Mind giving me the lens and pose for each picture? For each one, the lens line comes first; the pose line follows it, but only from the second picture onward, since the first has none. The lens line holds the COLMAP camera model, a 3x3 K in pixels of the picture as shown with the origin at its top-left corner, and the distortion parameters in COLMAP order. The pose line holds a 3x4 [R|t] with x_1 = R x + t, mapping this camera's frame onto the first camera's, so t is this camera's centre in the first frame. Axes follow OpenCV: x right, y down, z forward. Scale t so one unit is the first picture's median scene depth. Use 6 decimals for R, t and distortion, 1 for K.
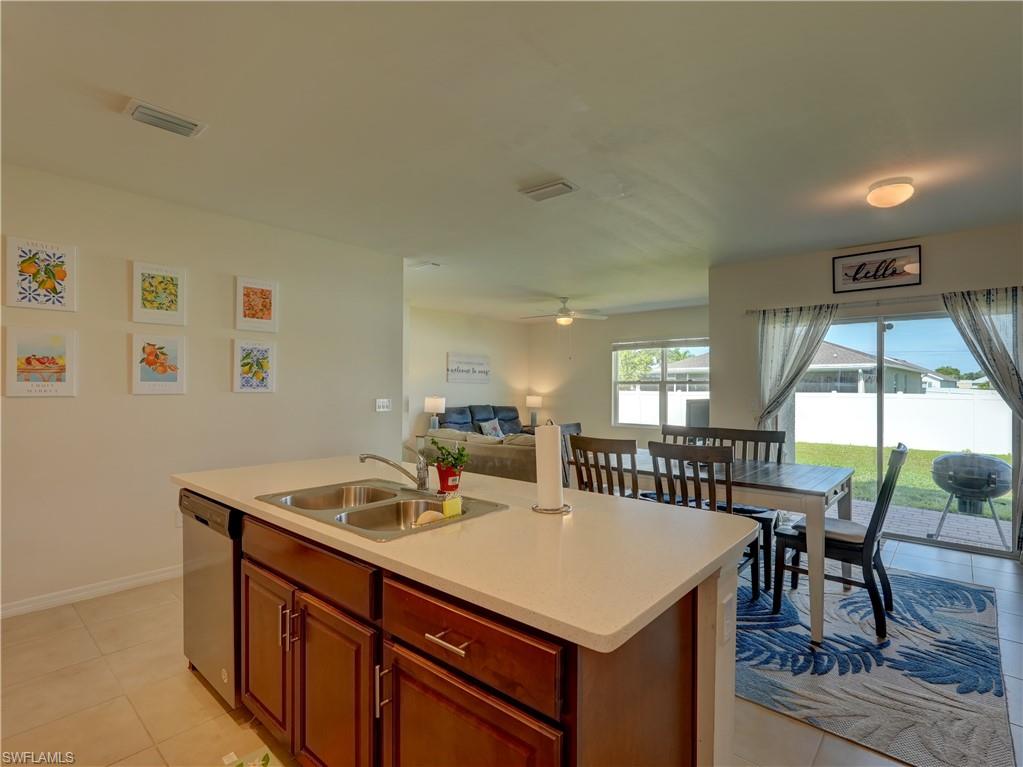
lens RADIAL K [[508.5, 0, 511.5], [0, 508.5, 383.5], [0, 0, 1]] dist [-0.004354, 0.001387]
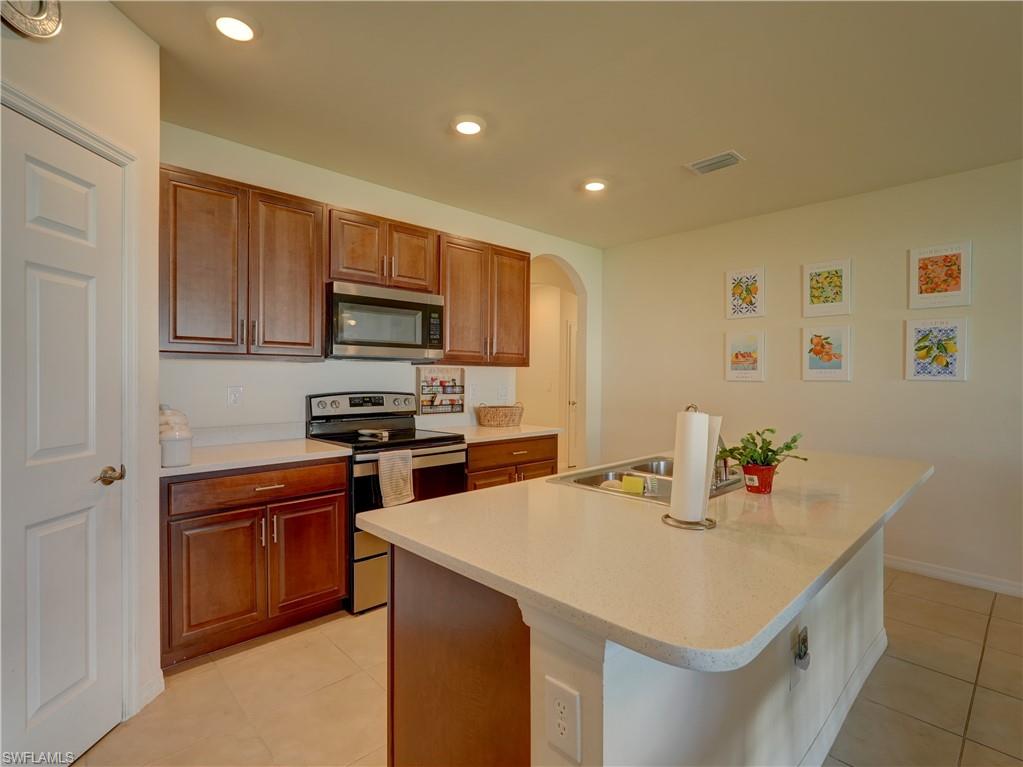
lens RADIAL K [[508.5, 0, 511.5], [0, 508.5, 383.5], [0, 0, 1]] dist [-0.004354, 0.001387]
pose [[-0.088383, 0.010577, -0.996030, 0.406297], [-0.000927, 0.999942, 0.010701, 0.014422], [0.996086, 0.001869, -0.088369, 0.383792]]
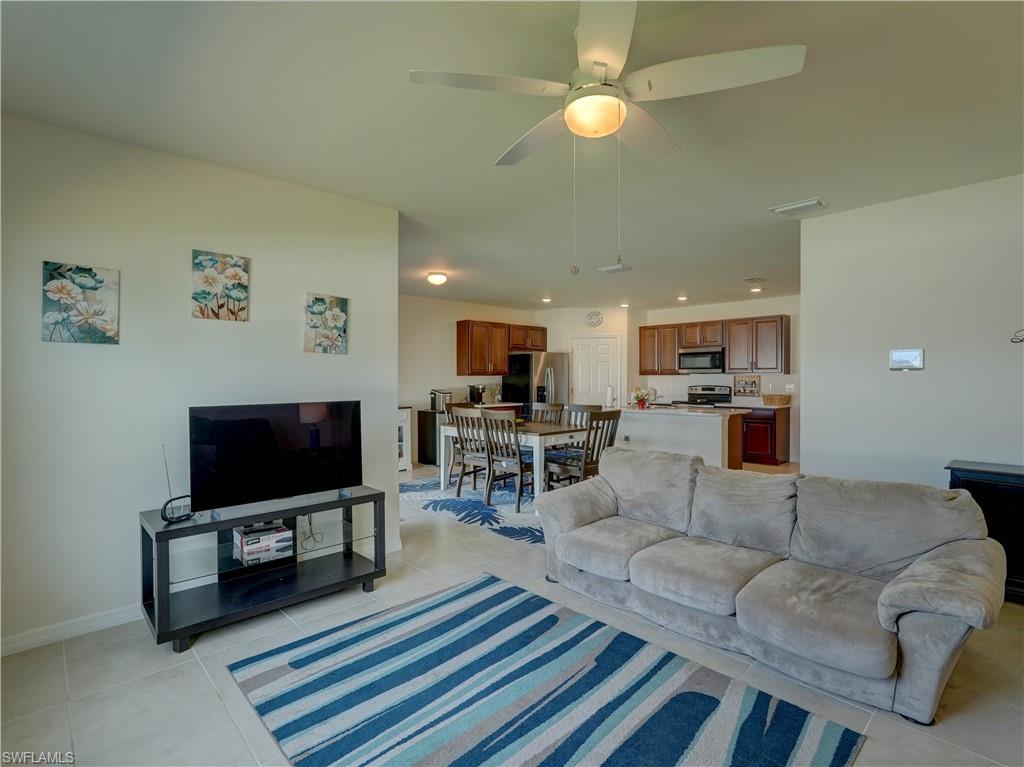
lens RADIAL K [[509.0, 0, 512.0], [0, 509.0, 383.5], [0, 0, 1]] dist [-0.004354, 0.001387]
pose [[-0.995900, -0.000826, 0.090456, 0.235492], [-0.000454, 0.999991, 0.004133, 0.020098], [-0.090459, 0.004075, -0.995892, 2.436374]]
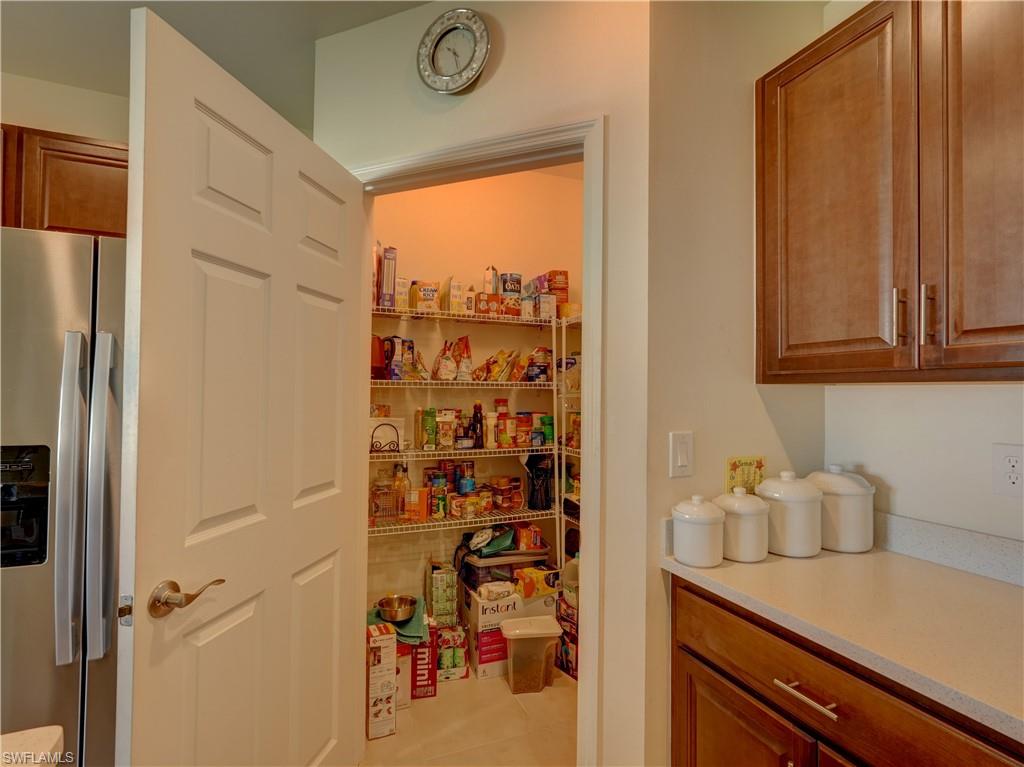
lens RADIAL K [[509.0, 0, 512.0], [0, 509.0, 383.5], [0, 0, 1]] dist [-0.004354, 0.001387]
pose [[-0.898471, -0.003417, 0.439020, -0.162970], [-0.013283, 0.999724, -0.019402, -0.000436], [-0.438832, -0.023263, -0.898268, 0.331094]]
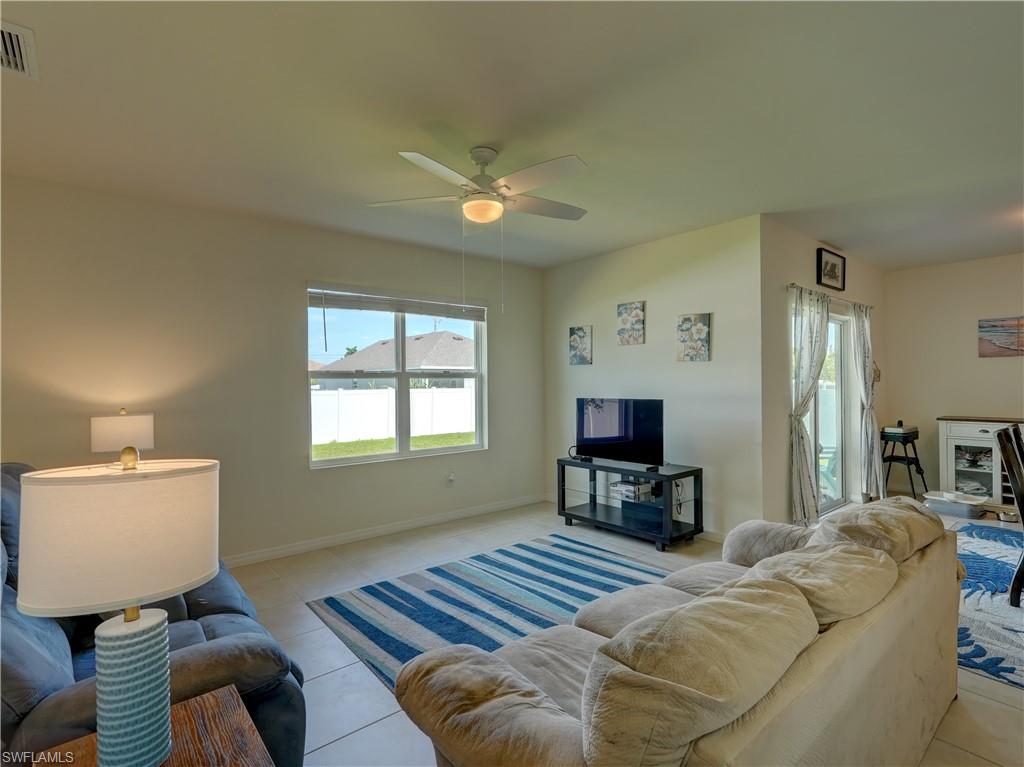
lens RADIAL K [[509.0, 0, 512.0], [0, 509.0, 383.5], [0, 0, 1]] dist [-0.004354, 0.001387]
pose [[0.151155, -0.007252, 0.988483, -0.538906], [0.003791, 0.999970, 0.006756, 0.009993], [-0.988503, 0.002726, 0.151178, 1.773919]]
